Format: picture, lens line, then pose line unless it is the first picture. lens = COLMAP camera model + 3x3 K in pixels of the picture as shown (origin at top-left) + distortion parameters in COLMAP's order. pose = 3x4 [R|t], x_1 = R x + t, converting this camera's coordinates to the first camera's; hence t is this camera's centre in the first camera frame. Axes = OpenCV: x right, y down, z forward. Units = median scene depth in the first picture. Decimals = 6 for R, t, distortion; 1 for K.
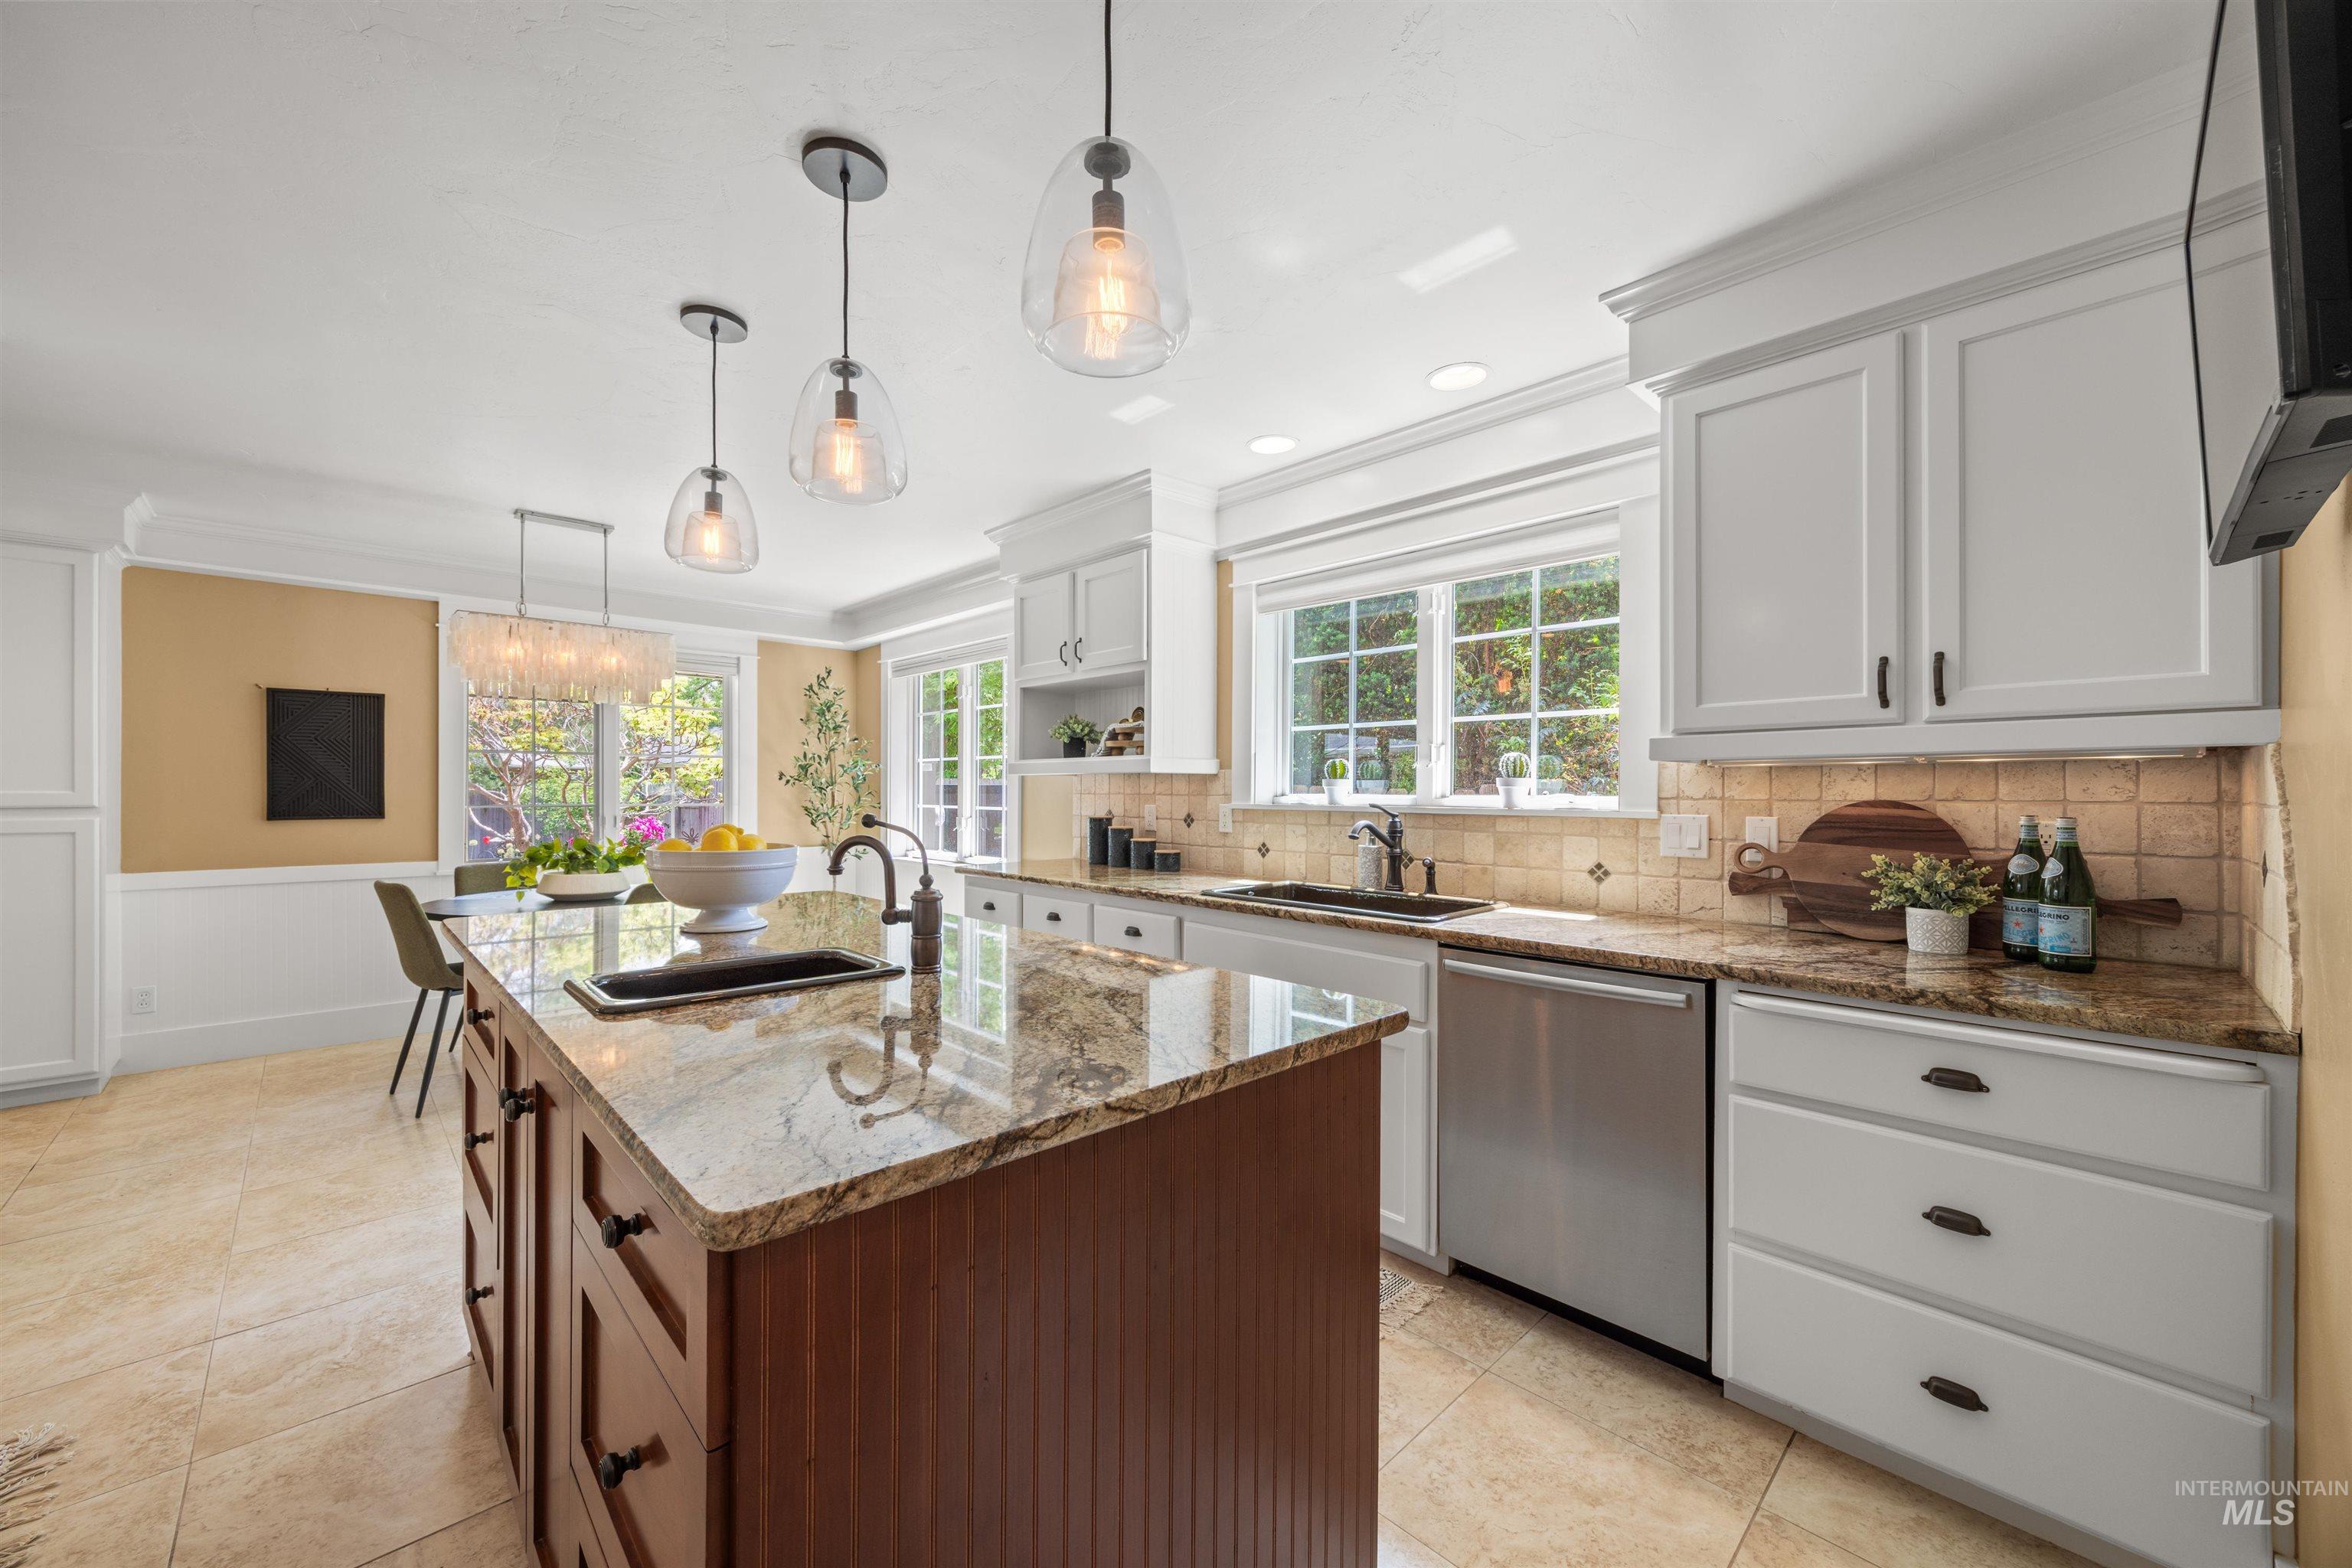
lens RADIAL K [[890.5, 0, 1165.1], [0, 890.5, 793.0], [0, 0, 1]] dist [0.000400, 0.000289]
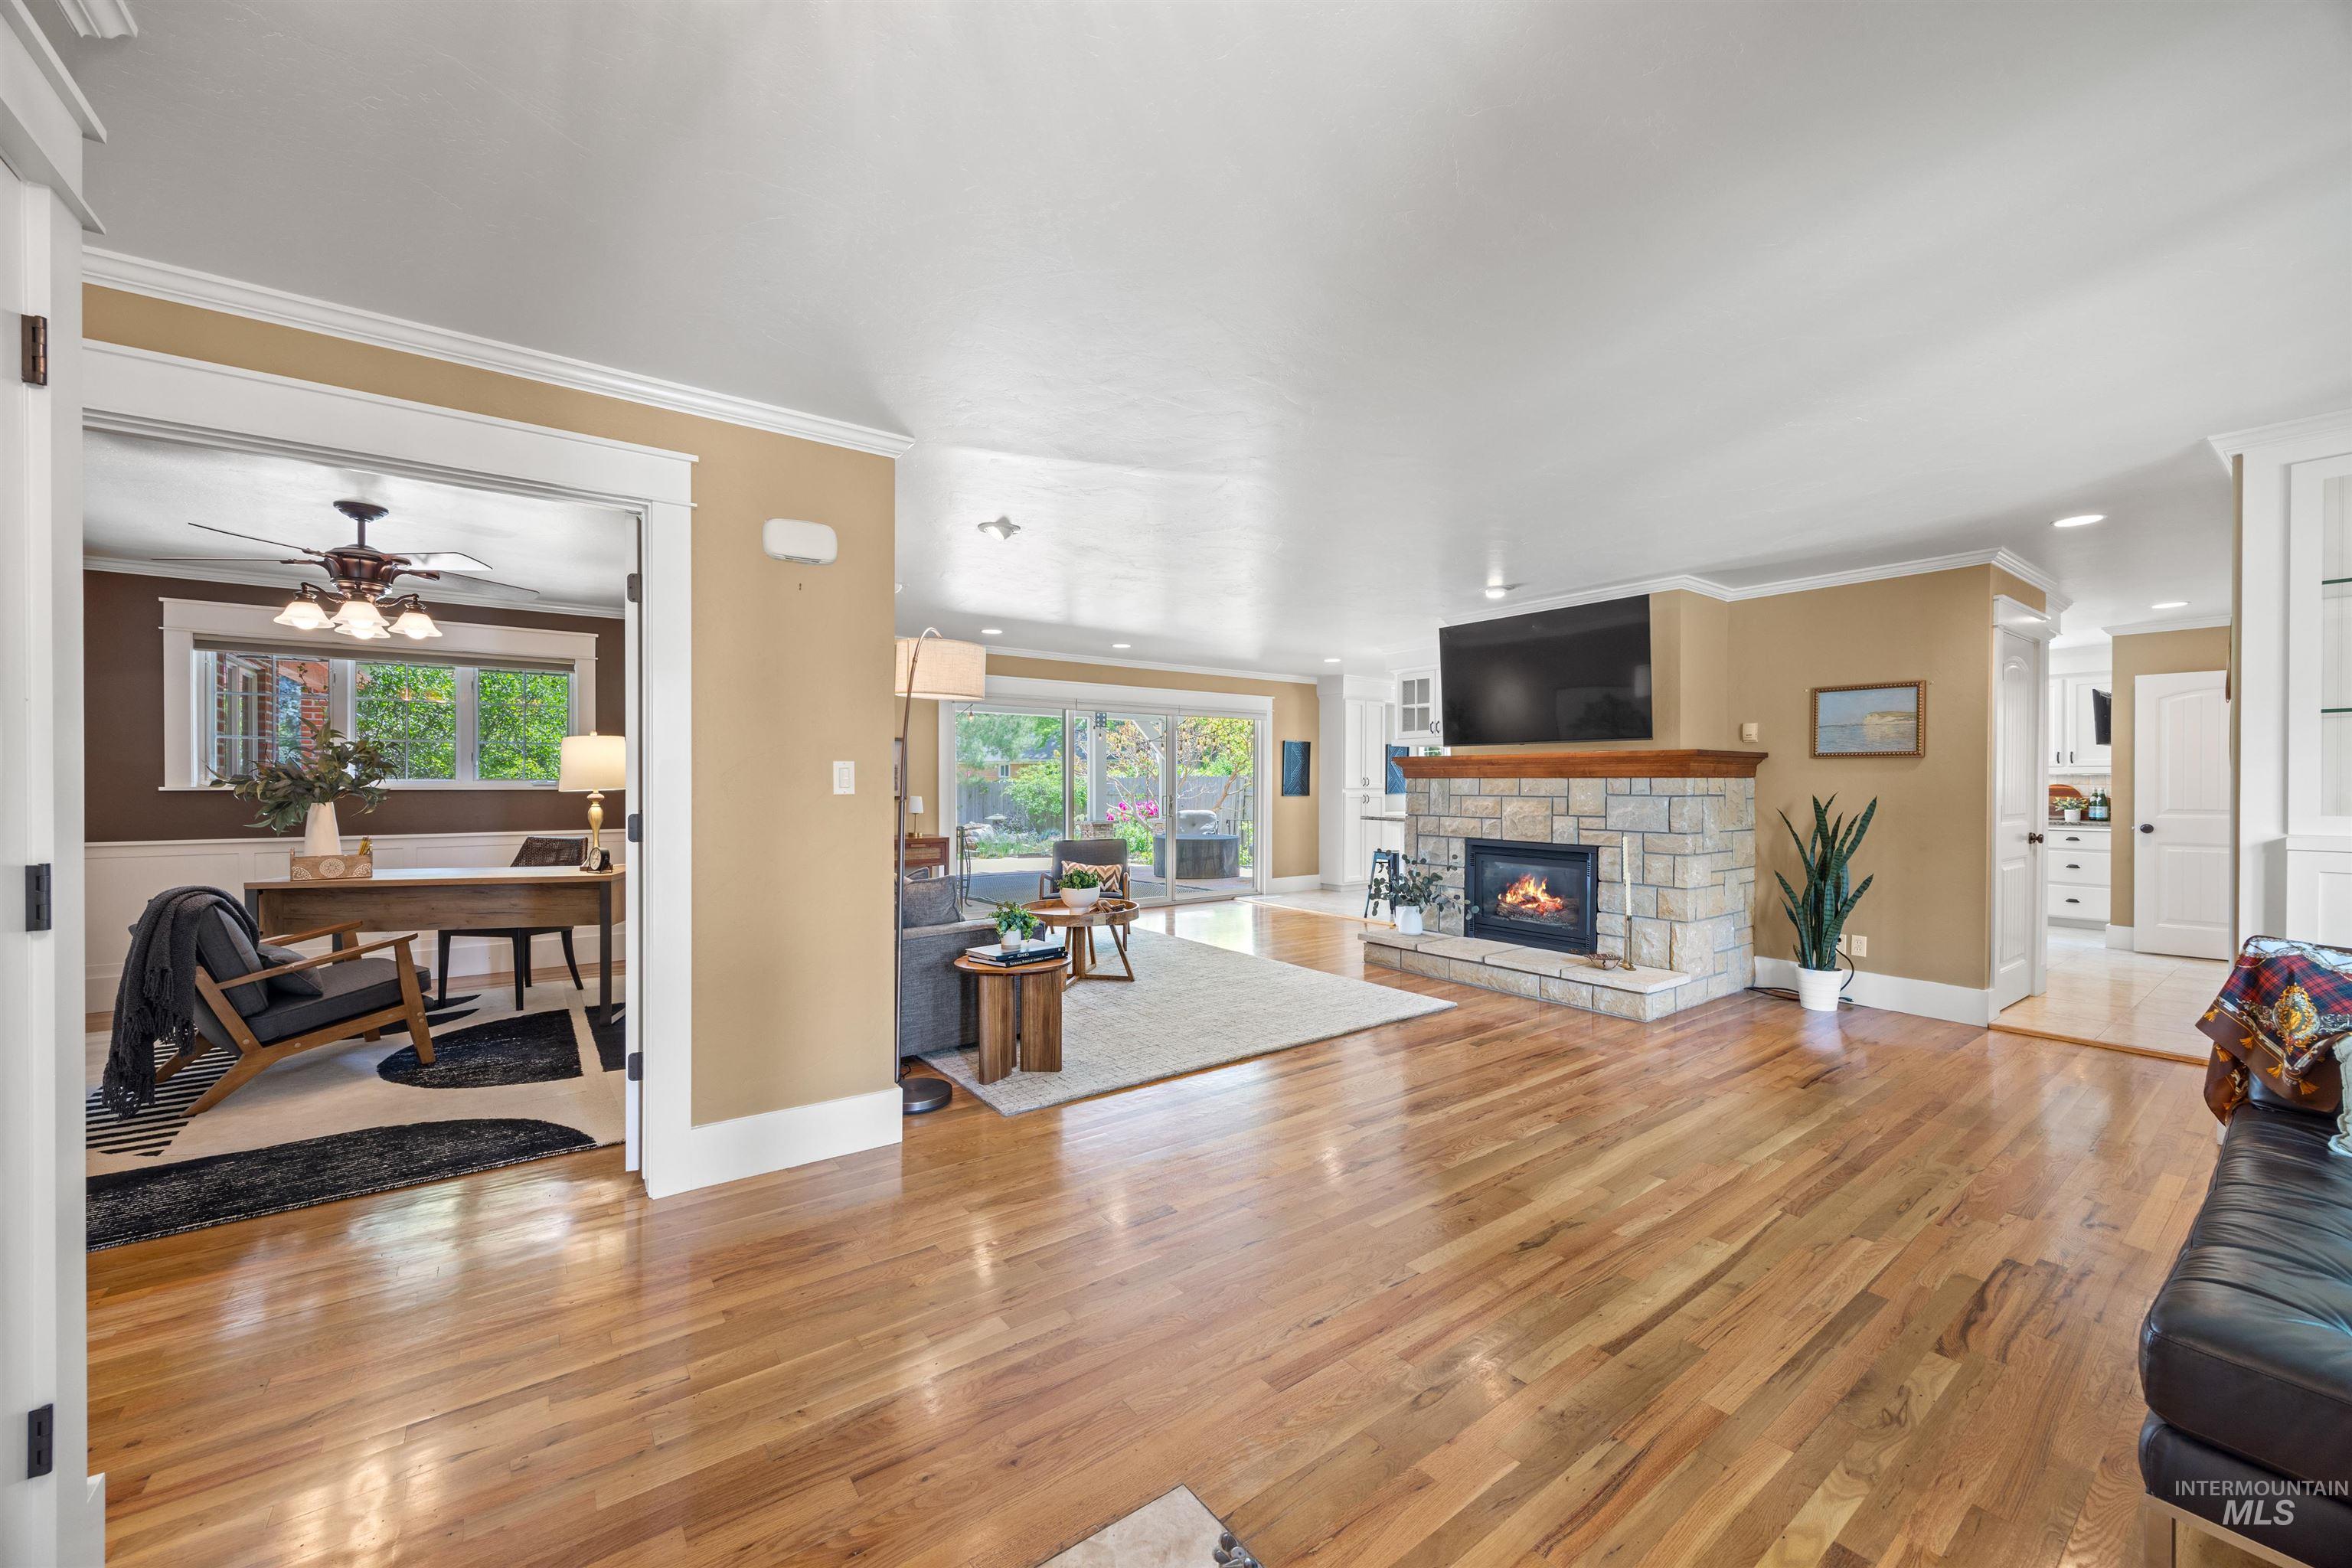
lens RADIAL K [[890.5, 0, 1163.8], [0, 890.5, 777.2], [0, 0, 1]] dist [0.000400, 0.000289]
pose [[0.991887, -0.003052, -0.127084, -1.745447], [0.002133, 0.999971, -0.007367, -0.001688], [0.127103, 0.007036, 0.991865, -2.272235]]
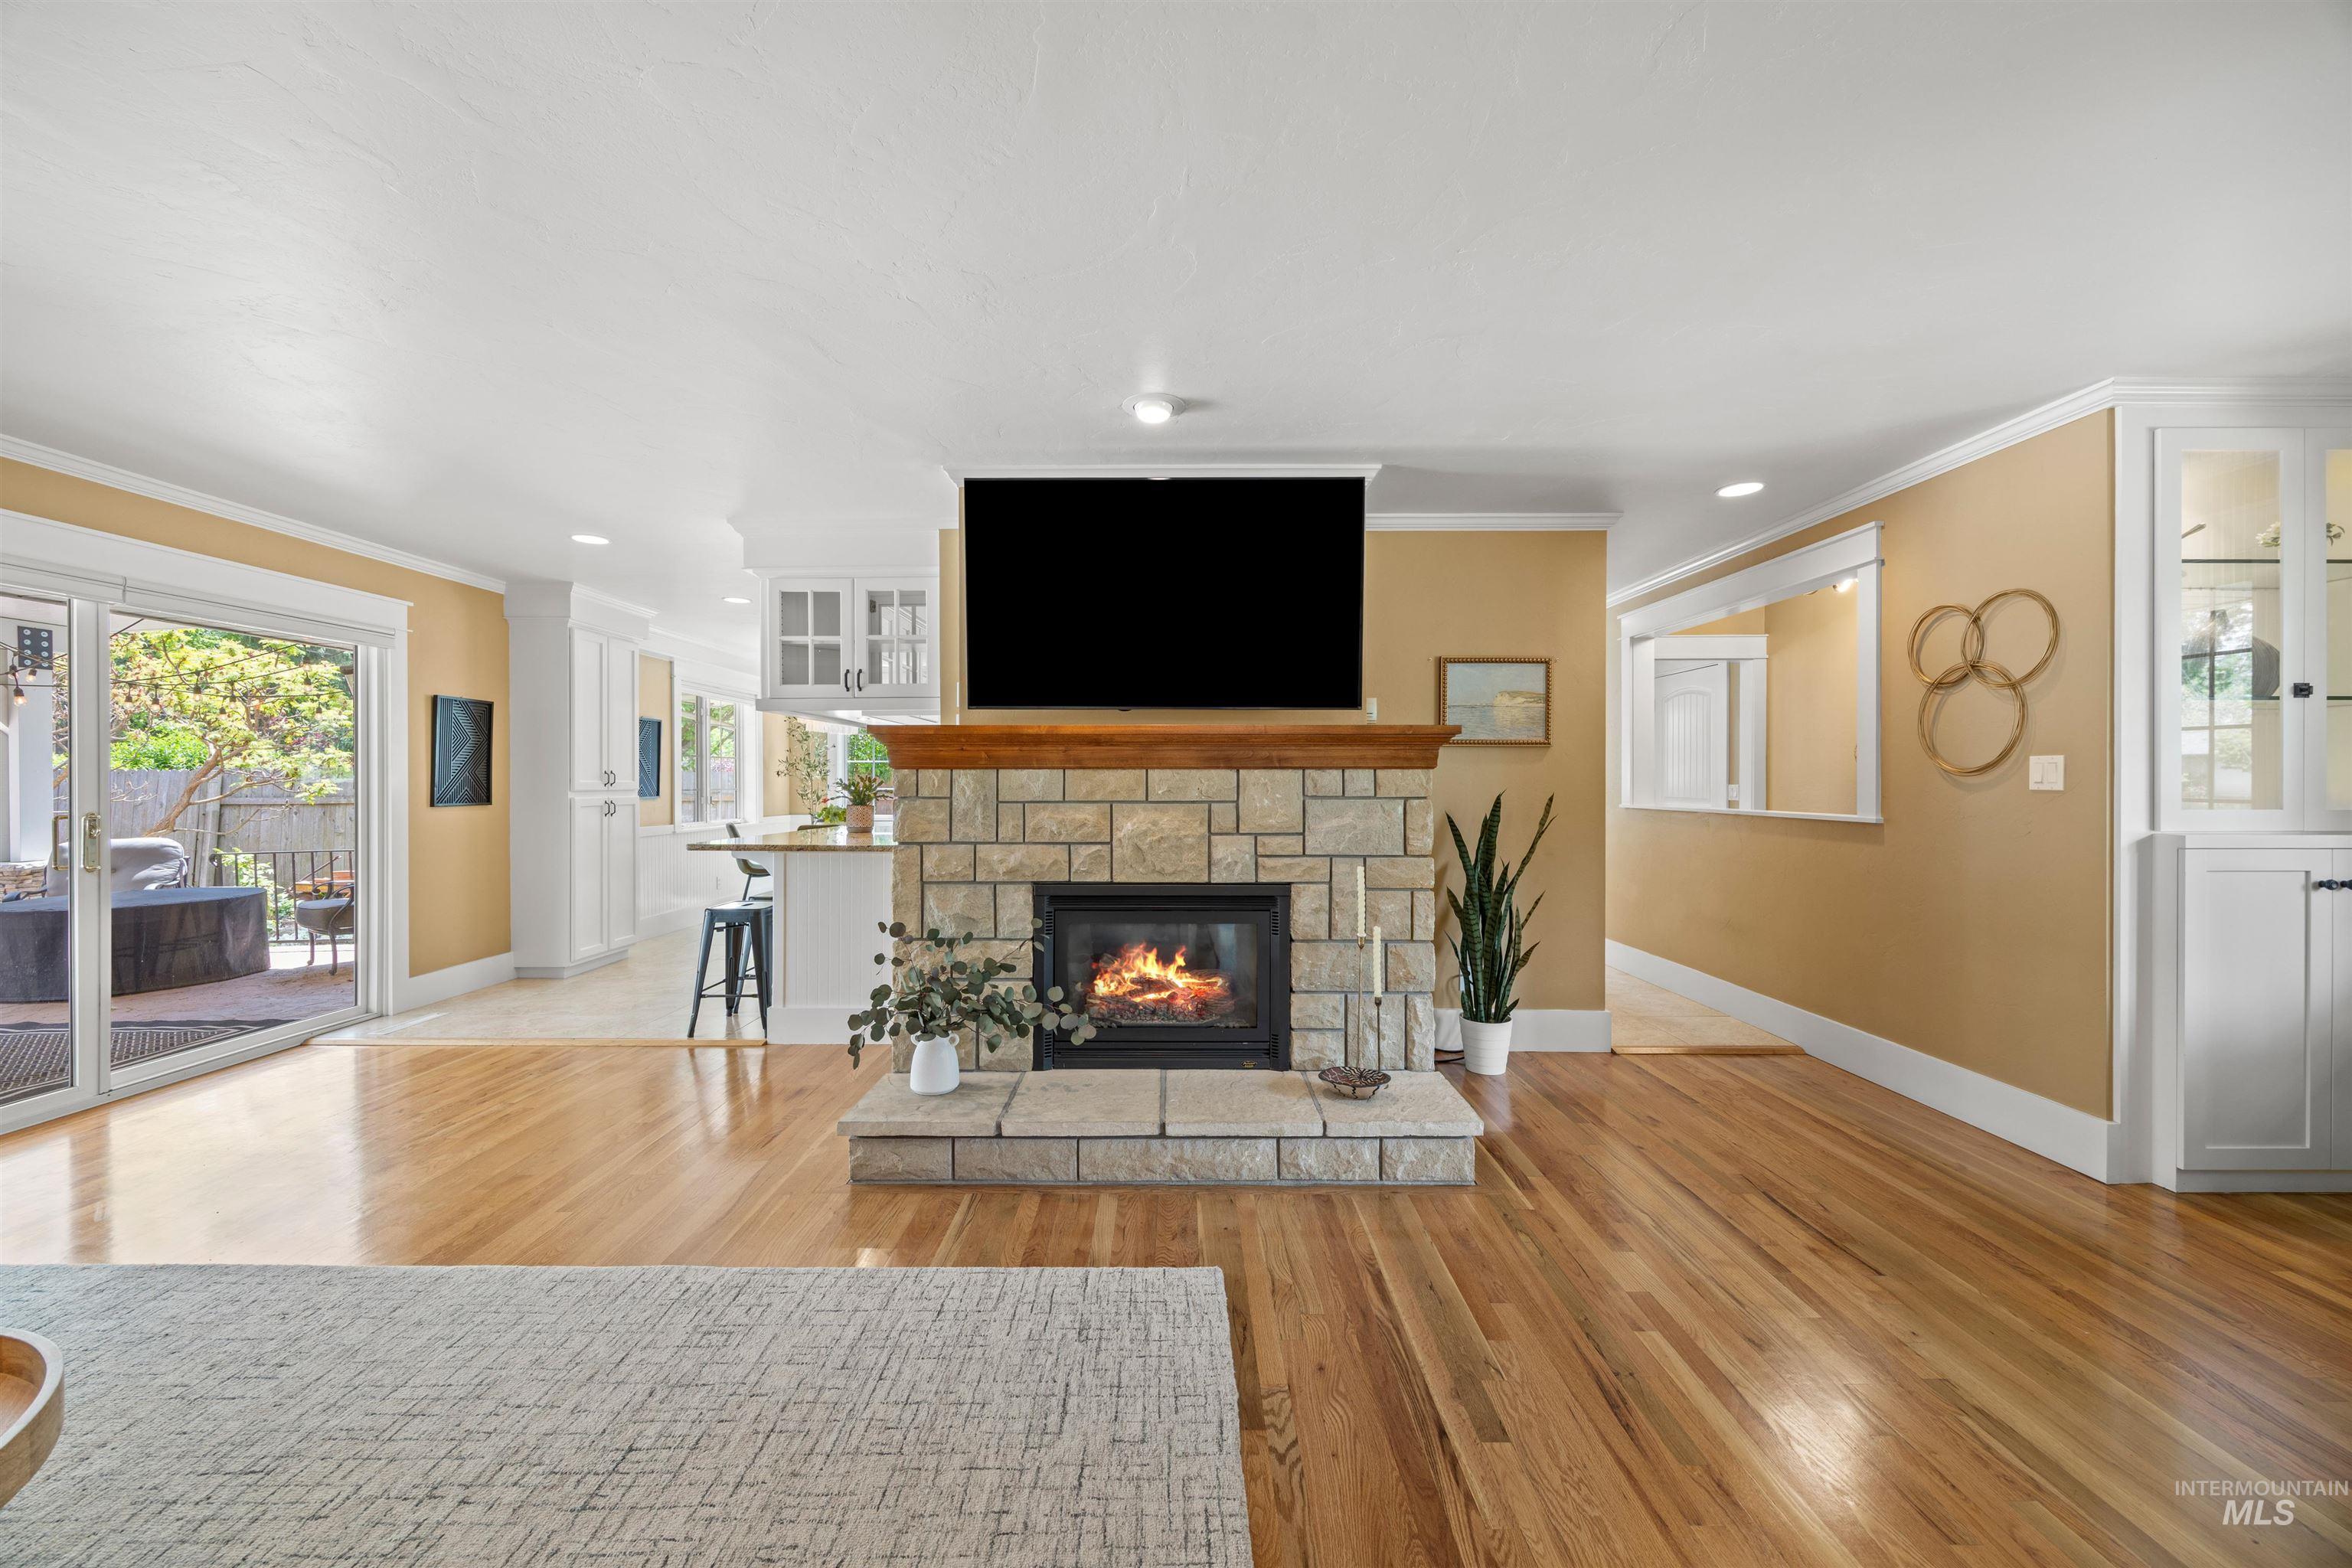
lens RADIAL K [[890.5, 0, 1166.7], [0, 890.5, 782.6], [0, 0, 1]] dist [0.000400, 0.000289]
pose [[0.689166, -0.005894, 0.724579, -1.975330], [0.004417, 0.999983, 0.003933, -0.000603], [-0.724590, 0.000490, 0.689180, -1.071209]]
